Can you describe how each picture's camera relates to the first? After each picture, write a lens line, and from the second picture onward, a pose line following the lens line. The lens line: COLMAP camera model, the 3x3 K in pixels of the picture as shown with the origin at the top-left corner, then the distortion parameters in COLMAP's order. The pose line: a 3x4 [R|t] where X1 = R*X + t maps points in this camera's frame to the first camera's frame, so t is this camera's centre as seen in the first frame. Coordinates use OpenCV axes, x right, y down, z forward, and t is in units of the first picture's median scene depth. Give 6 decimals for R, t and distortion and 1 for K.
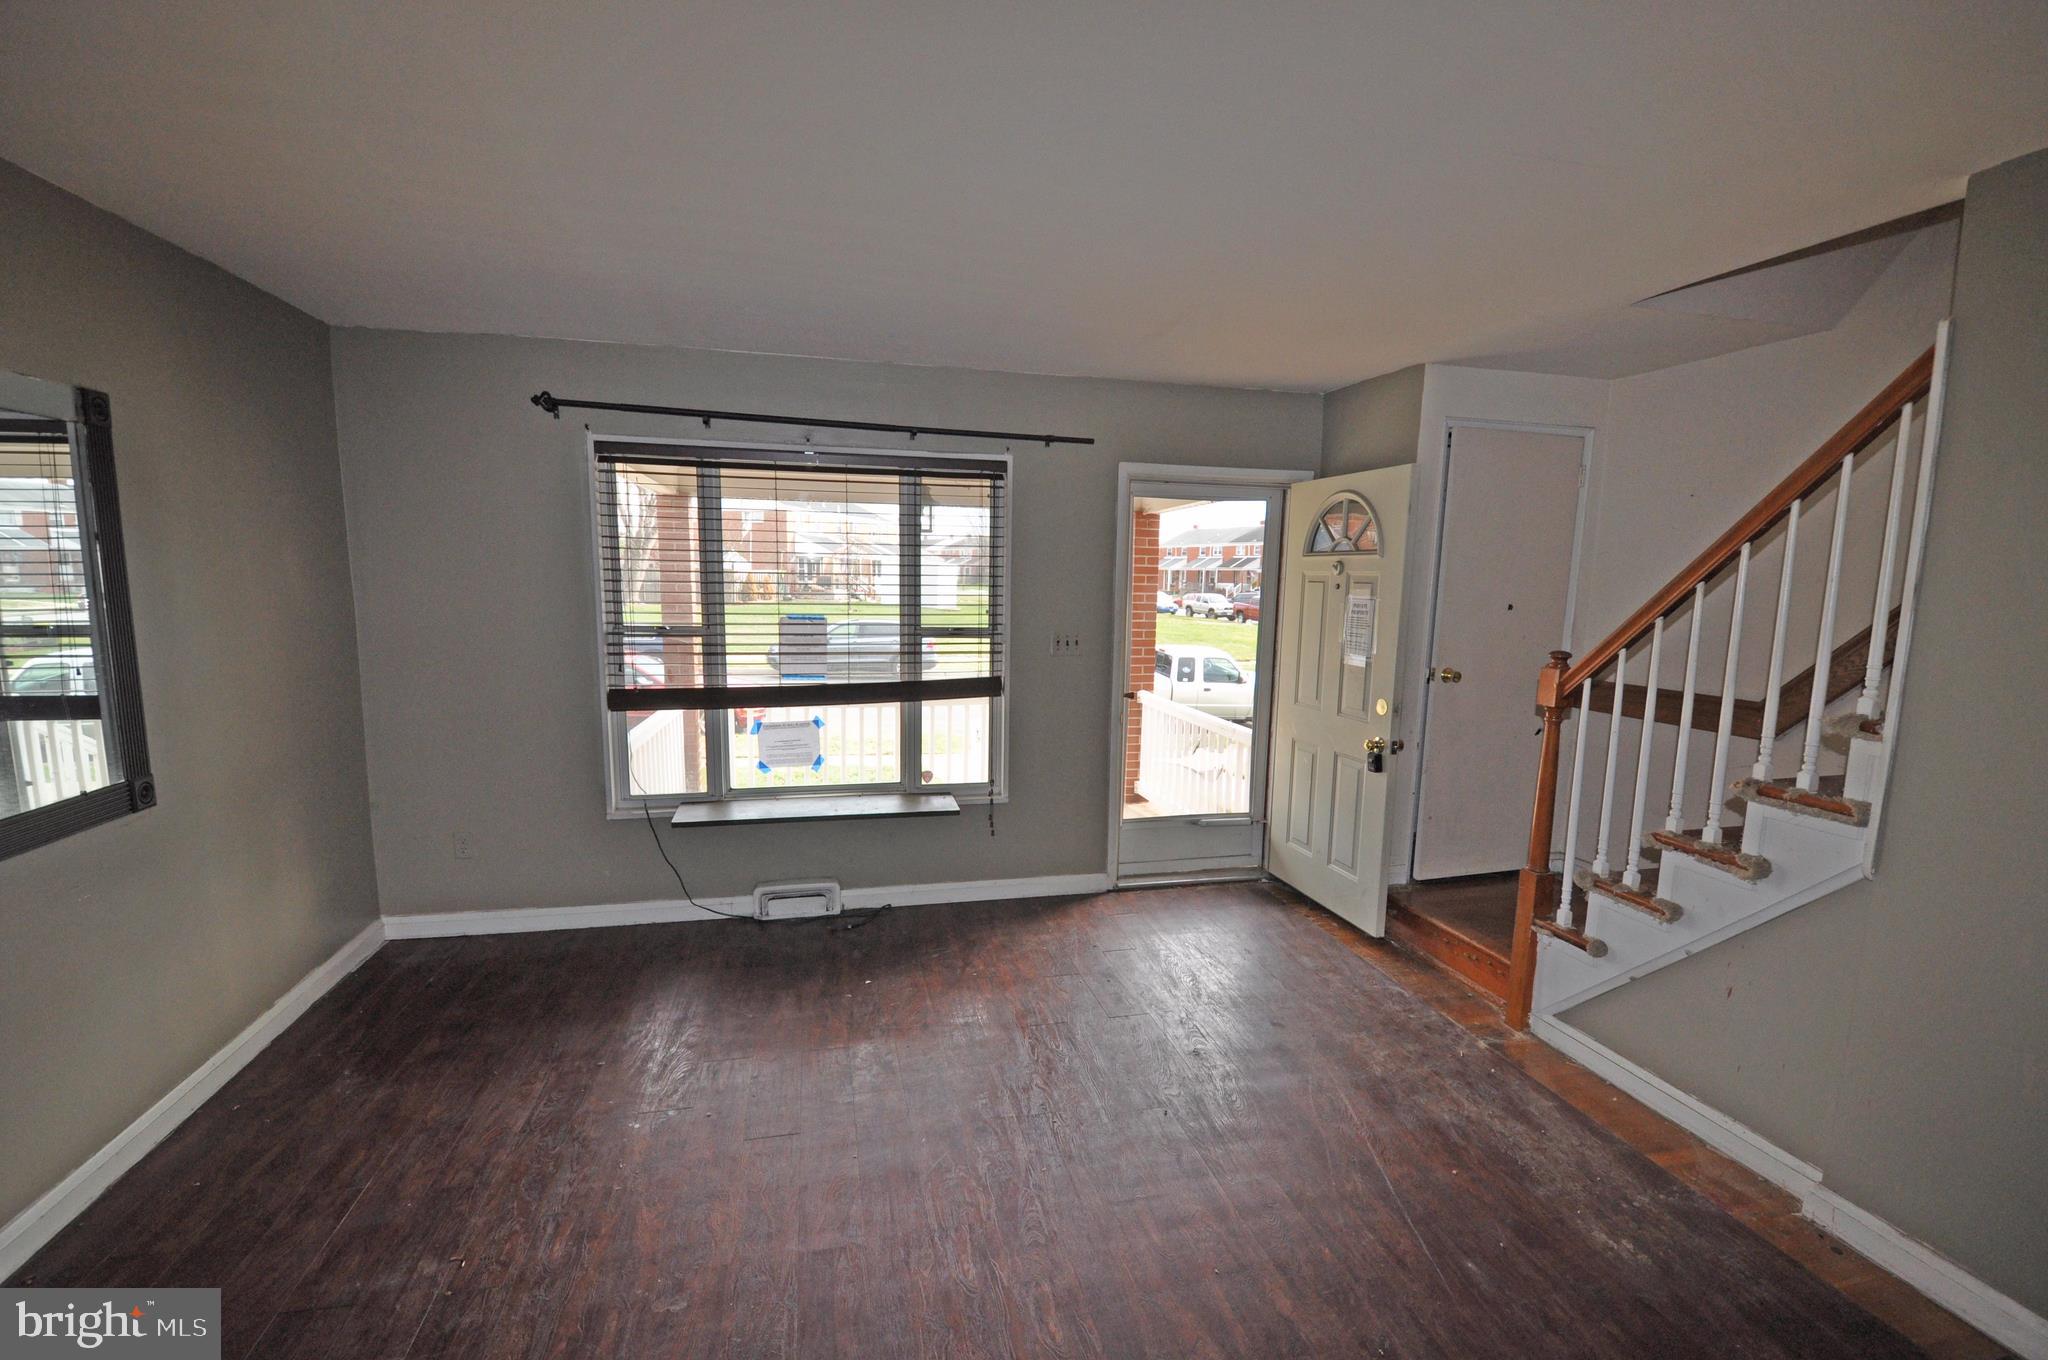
lens RADIAL K [[887.7, 0, 1025.1], [0, 887.7, 704.8], [0, 0, 1]] dist [0.021390, -0.025100]
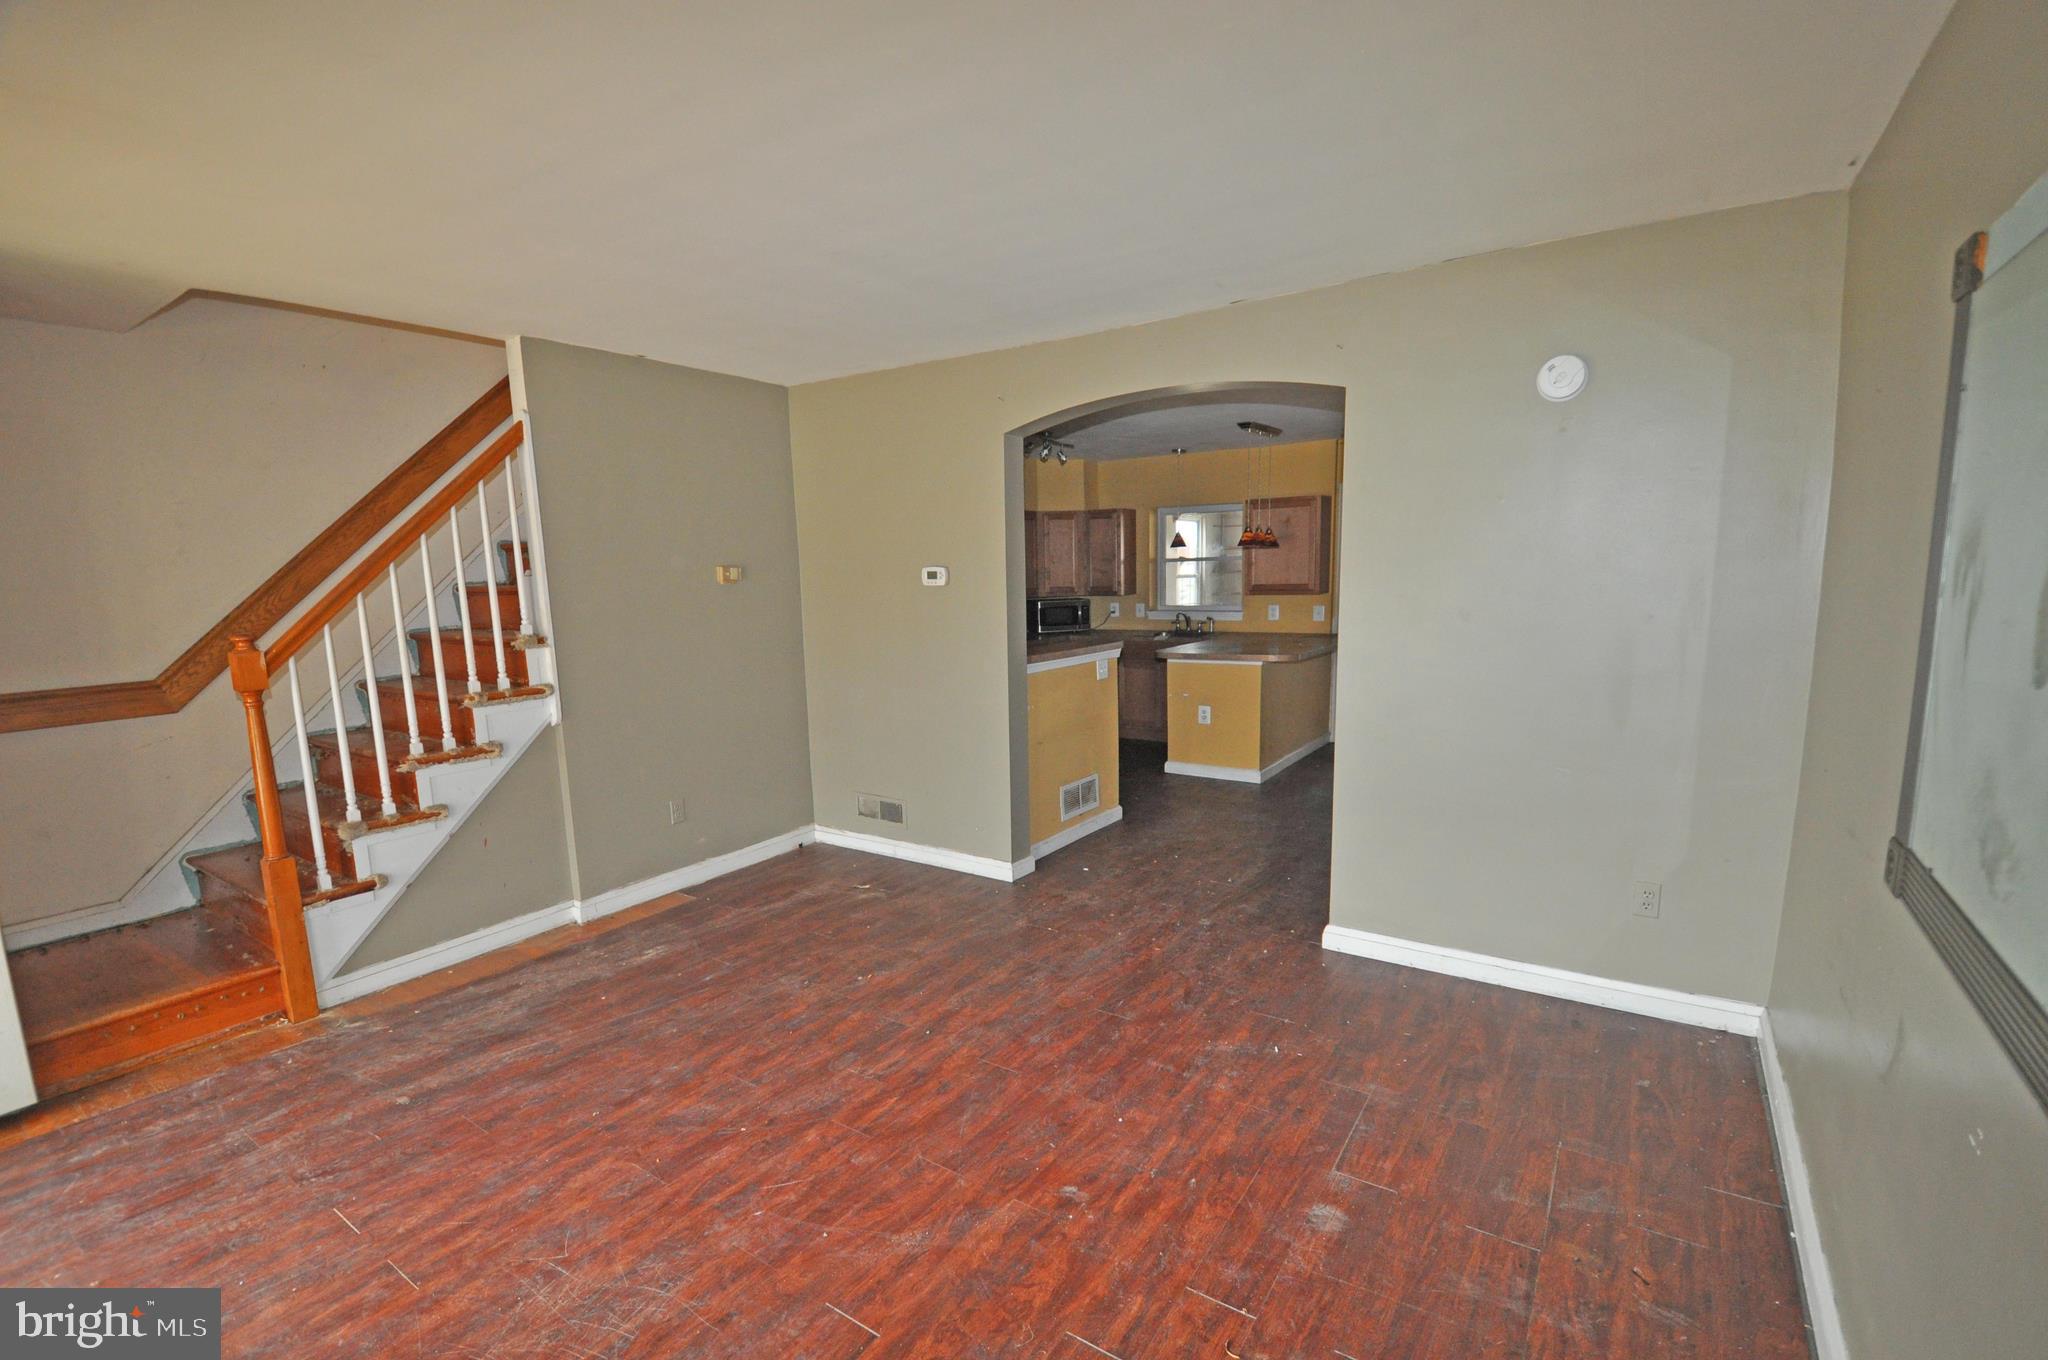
lens RADIAL K [[905.2, 0, 1032.3], [0, 905.2, 705.5], [0, 0, 1]] dist [0.020367, -0.028492]
pose [[-0.669844, -0.114381, 0.733639, -0.845350], [0.117074, 0.959433, 0.256478, -0.162430], [-0.733214, 0.257691, -0.629280, 1.196338]]
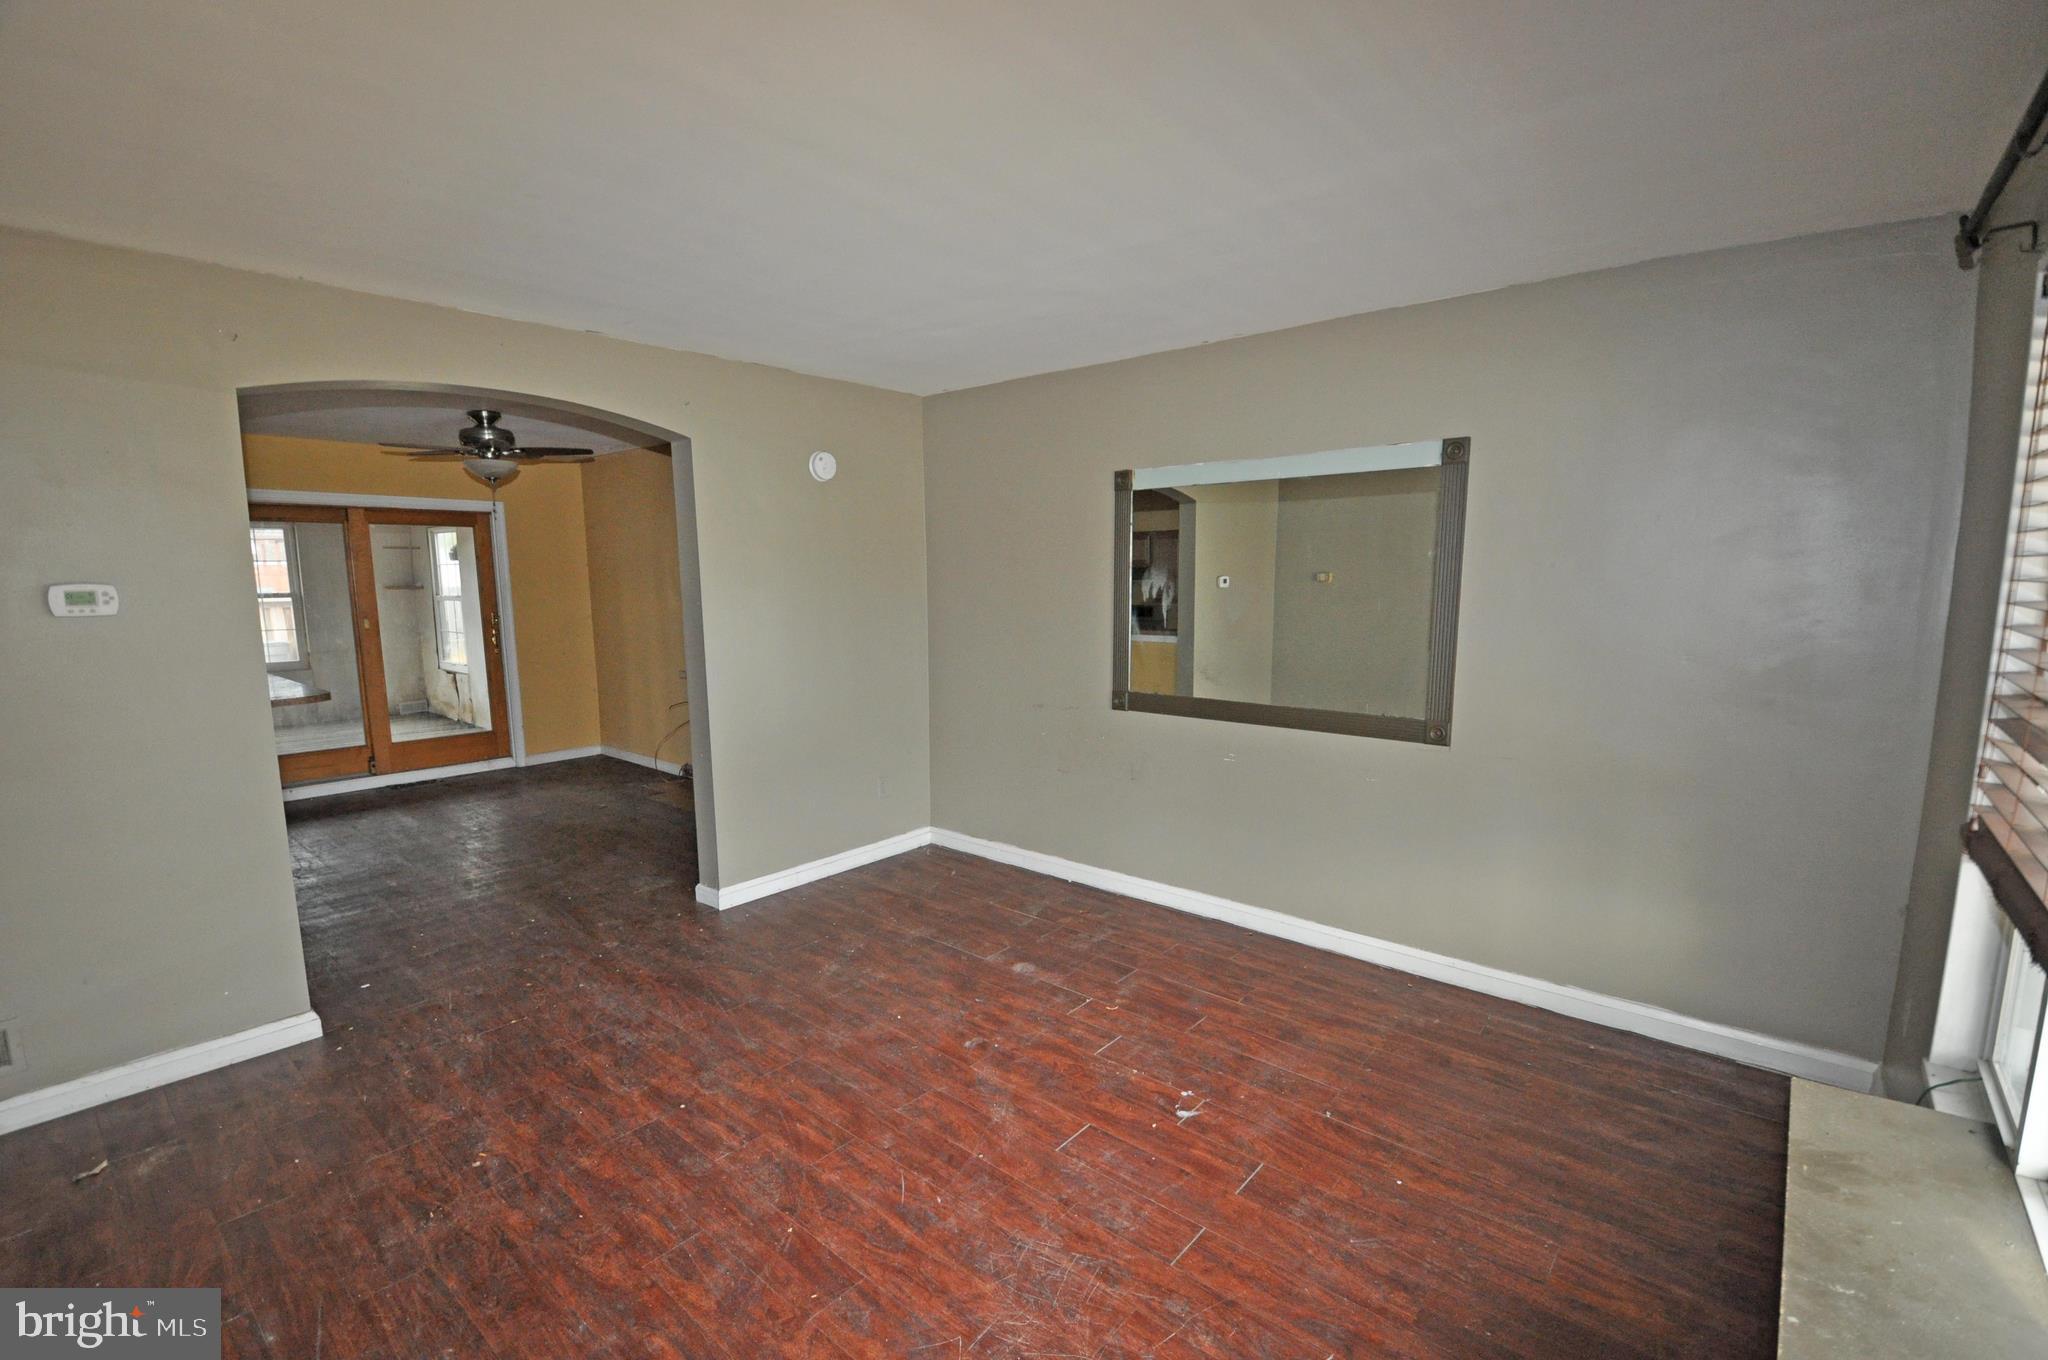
lens RADIAL K [[905.2, 0, 1032.3], [0, 905.2, 705.5], [0, 0, 1]] dist [0.020367, -0.028492]
pose [[-0.805778, 0.069026, -0.588181, 0.298142], [-0.096068, 0.964794, 0.244833, -0.207424], [0.584373, 0.253786, -0.770779, 1.580201]]
